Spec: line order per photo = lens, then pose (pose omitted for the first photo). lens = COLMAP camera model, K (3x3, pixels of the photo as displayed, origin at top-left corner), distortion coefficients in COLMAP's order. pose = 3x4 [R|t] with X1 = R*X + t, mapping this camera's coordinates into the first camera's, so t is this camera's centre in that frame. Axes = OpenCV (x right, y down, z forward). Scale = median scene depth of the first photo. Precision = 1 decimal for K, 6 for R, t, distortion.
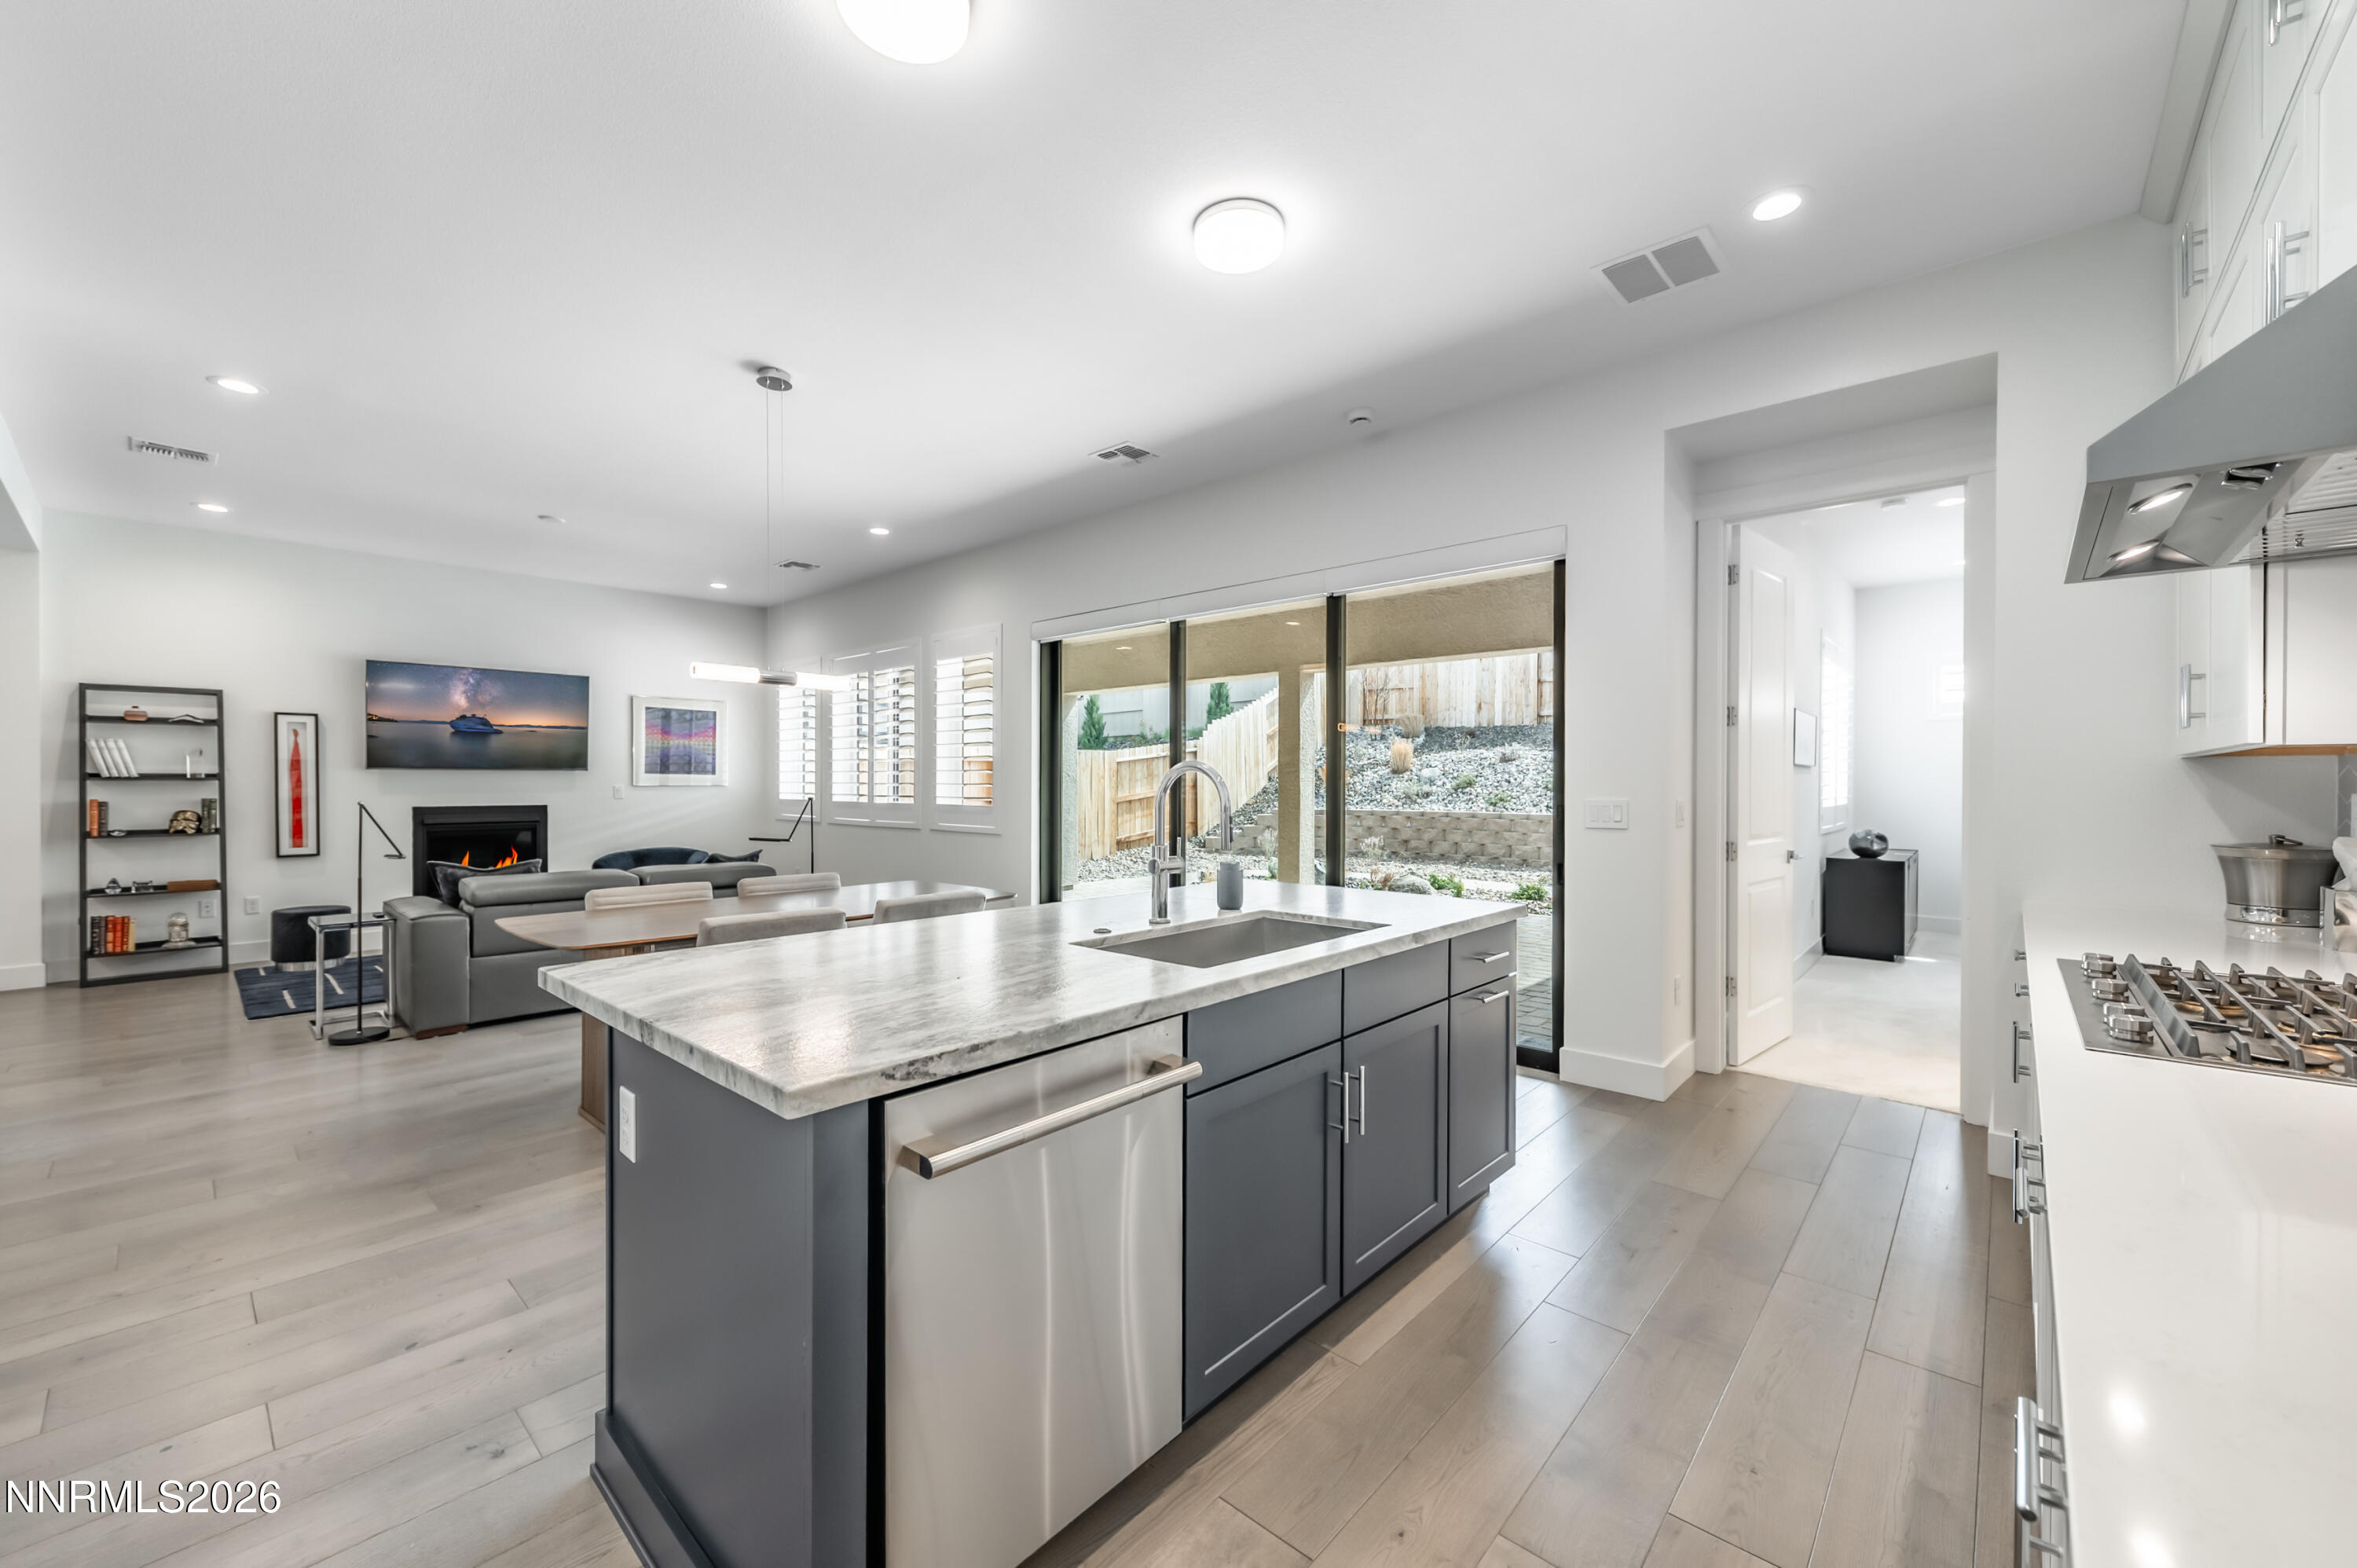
lens RADIAL K [[919.8, 0, 1178.5], [0, 919.8, 784.0], [0, 0, 1]] dist [0.013531, -0.009117]
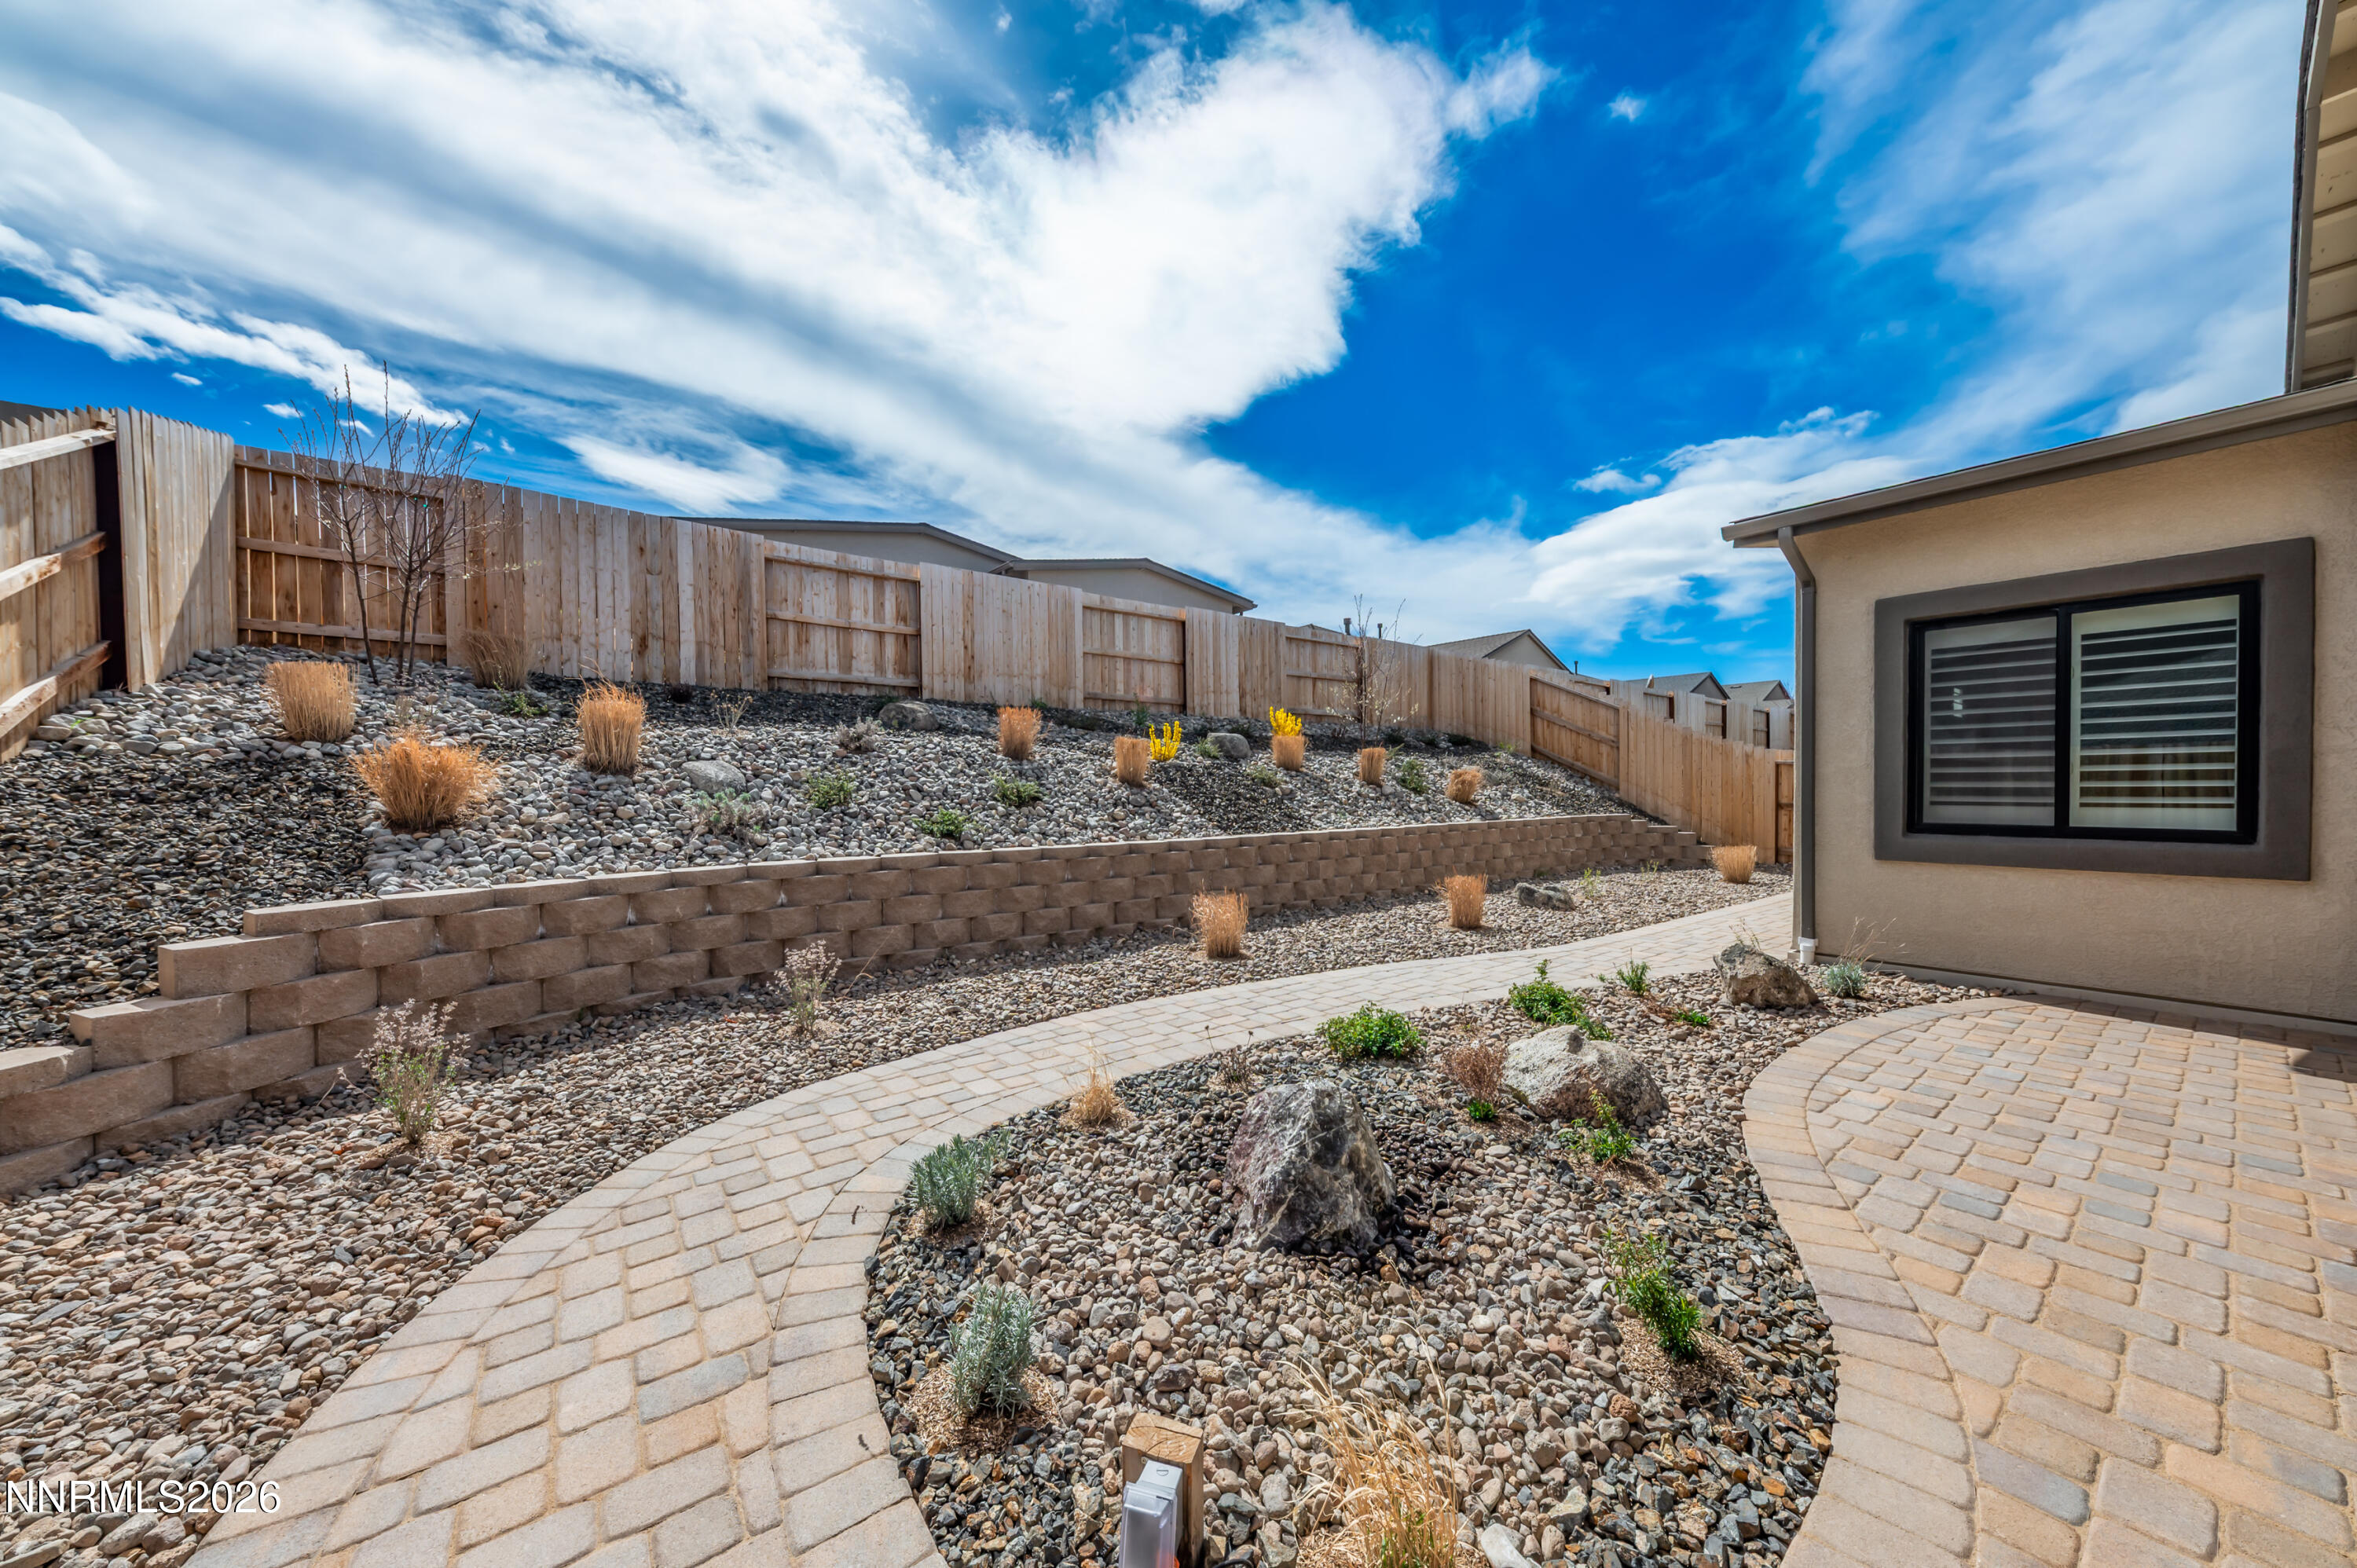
lens RADIAL K [[816.1, 0, 1165.2], [0, 816.1, 788.3], [0, 0, 1]] dist [0.009341, -0.003714]
pose [[0.179236, -0.007786, 0.983775, -0.193955], [0.013615, 0.999893, 0.005433, -0.009432], [-0.983712, 0.012420, 0.179323, 1.934099]]
